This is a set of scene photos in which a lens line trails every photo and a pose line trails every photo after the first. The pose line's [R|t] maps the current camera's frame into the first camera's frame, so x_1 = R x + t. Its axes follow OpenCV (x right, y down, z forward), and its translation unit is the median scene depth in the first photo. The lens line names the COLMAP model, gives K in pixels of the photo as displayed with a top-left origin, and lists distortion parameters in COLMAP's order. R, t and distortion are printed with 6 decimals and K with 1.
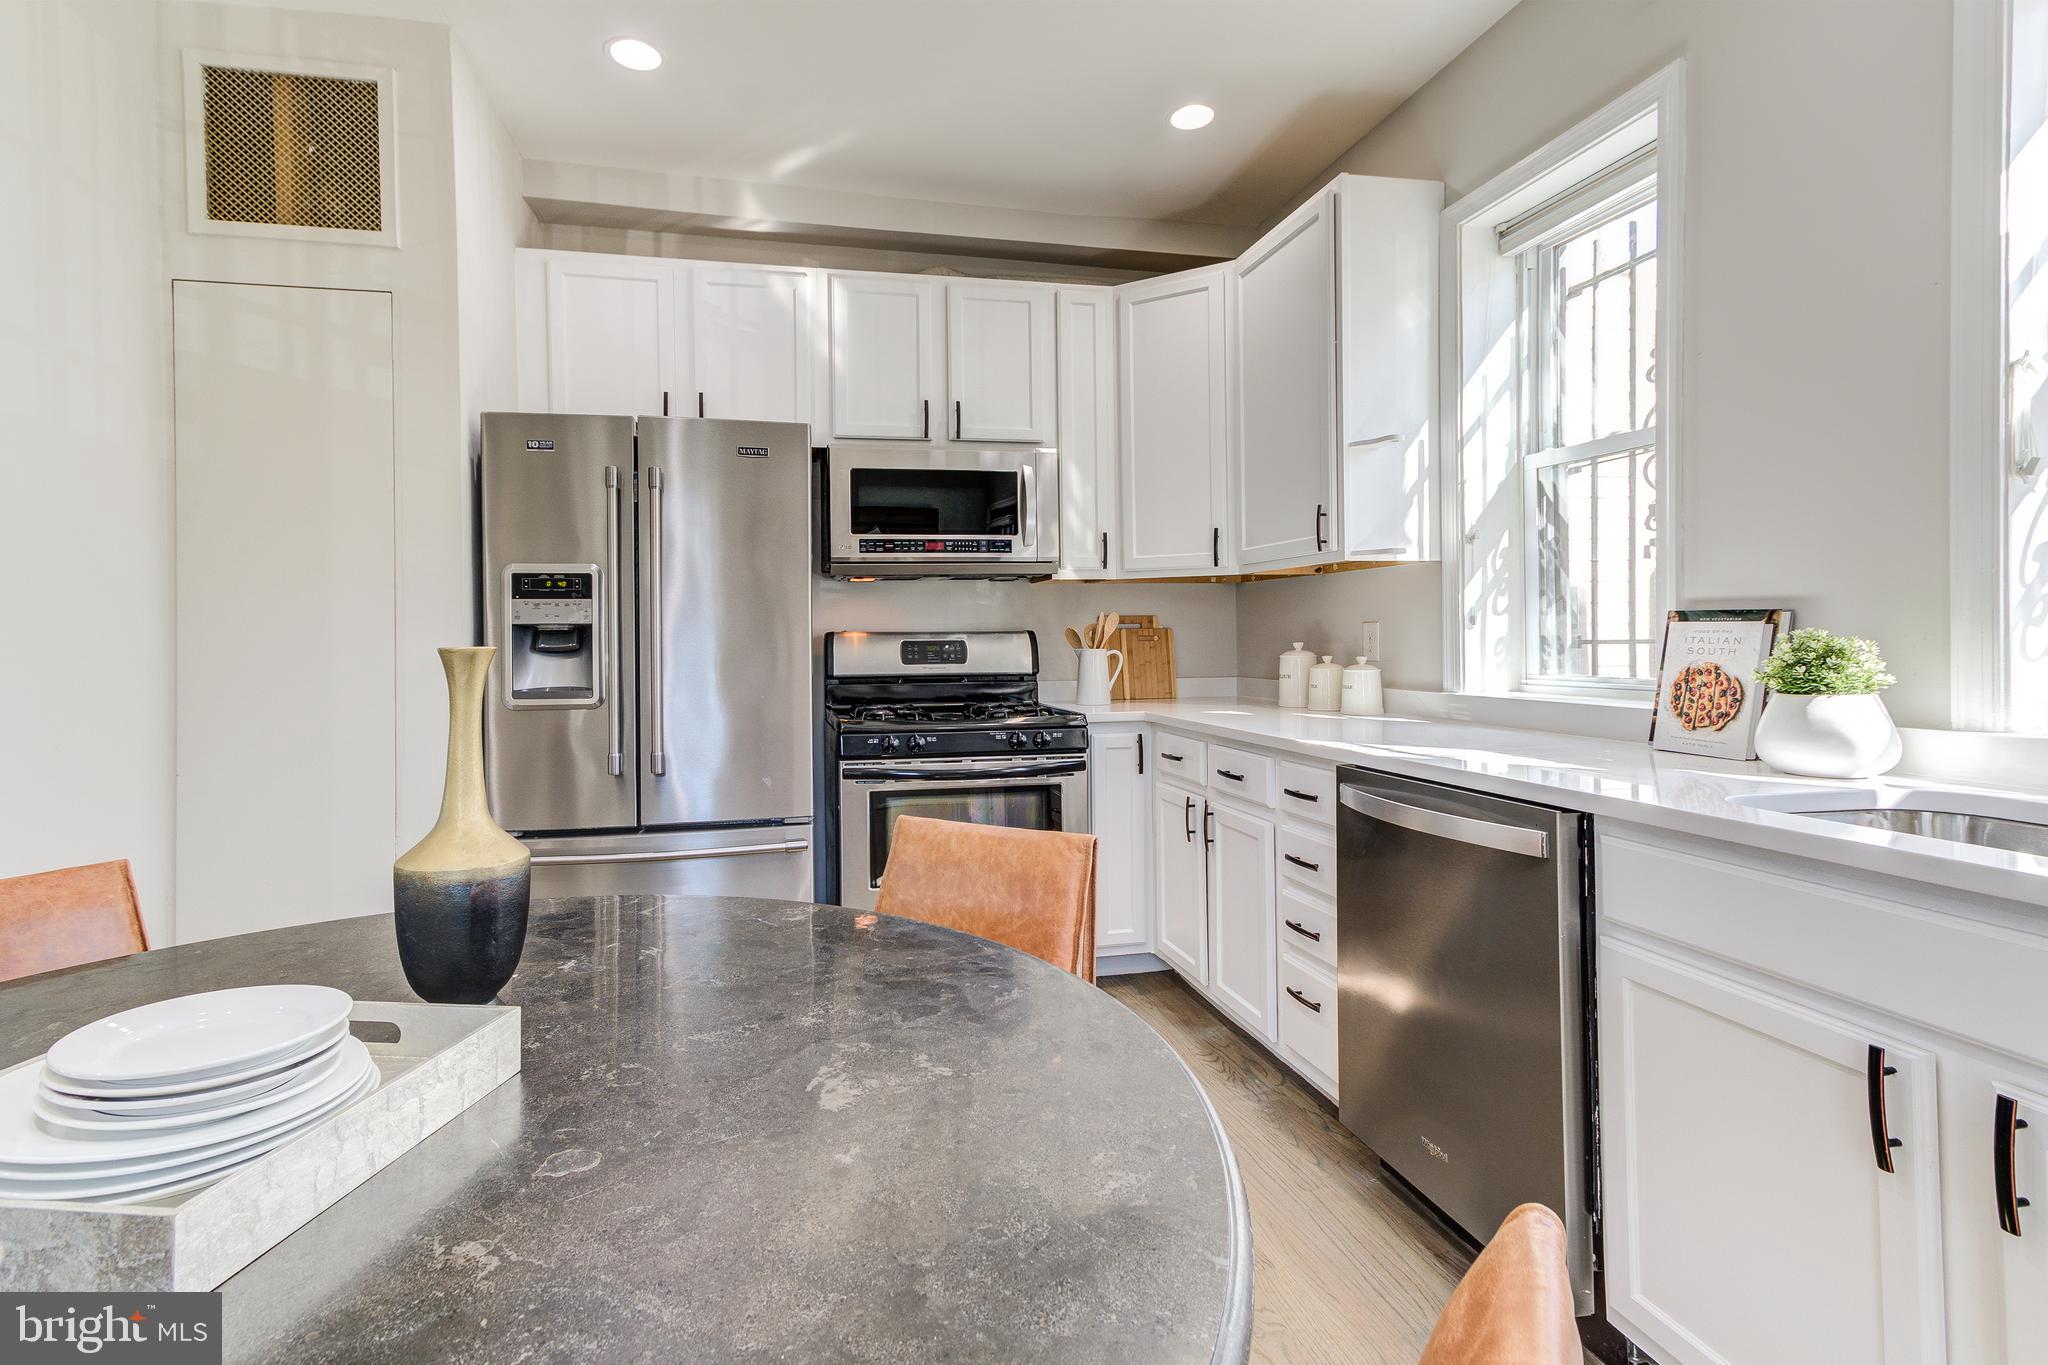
lens RADIAL K [[959.2, 0, 934.0], [0, 959.2, 637.6], [0, 0, 1]] dist [0.025087, -0.001294]
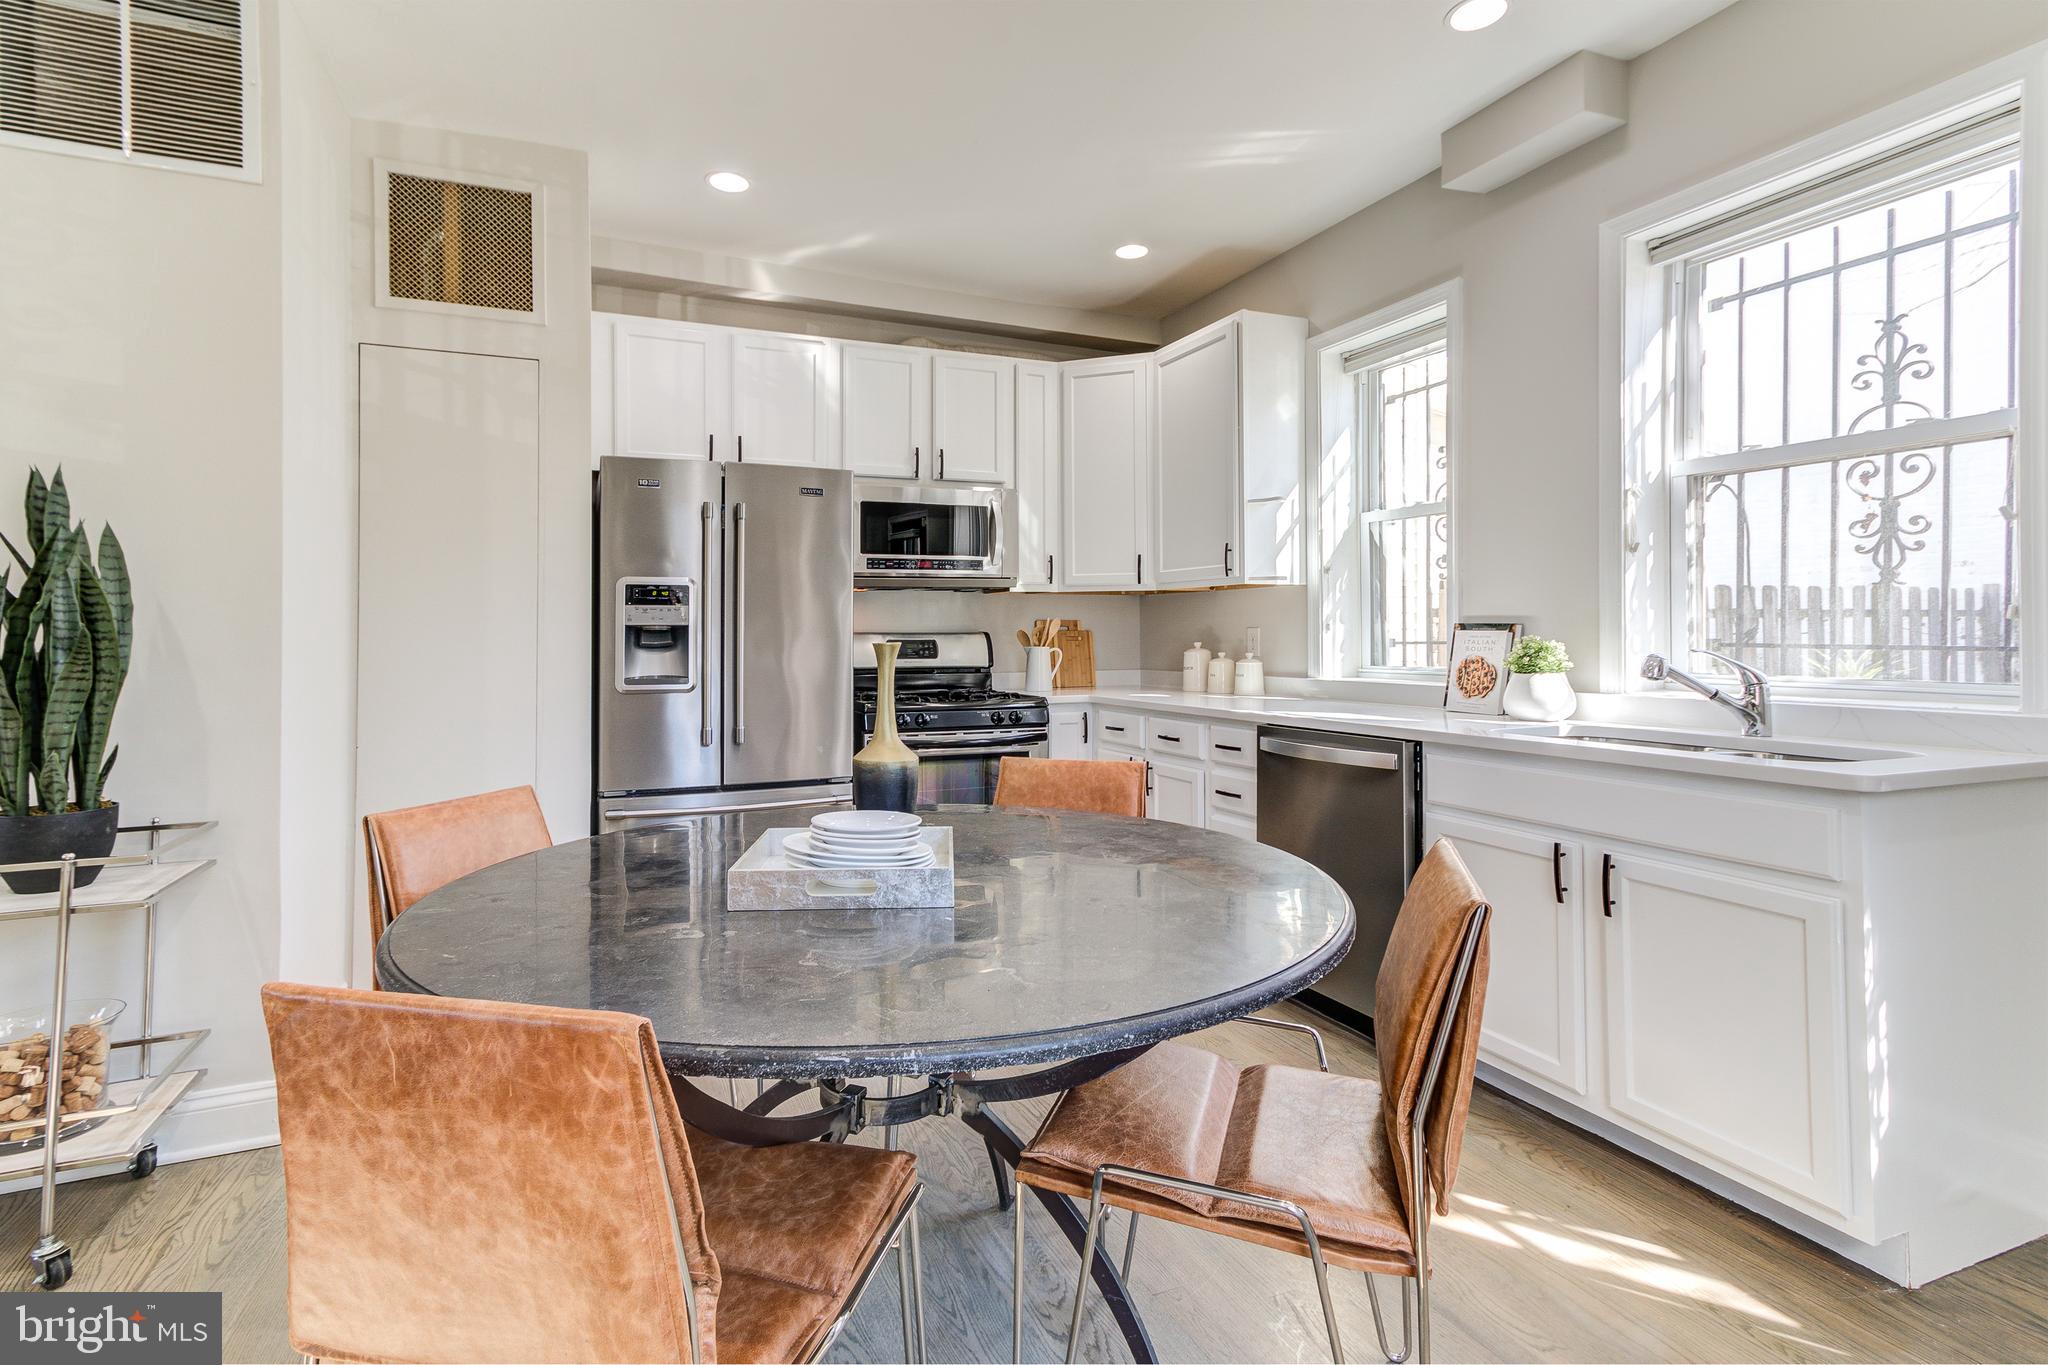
lens RADIAL K [[970.9, 0, 918.8], [0, 970.9, 626.8], [0, 0, 1]] dist [0.016790, 0.000041]
pose [[0.986196, 0.006814, 0.165443, -0.262815], [-0.005147, 0.999932, -0.010498, -0.000434], [-0.165504, 0.009502, 0.986163, -0.301234]]
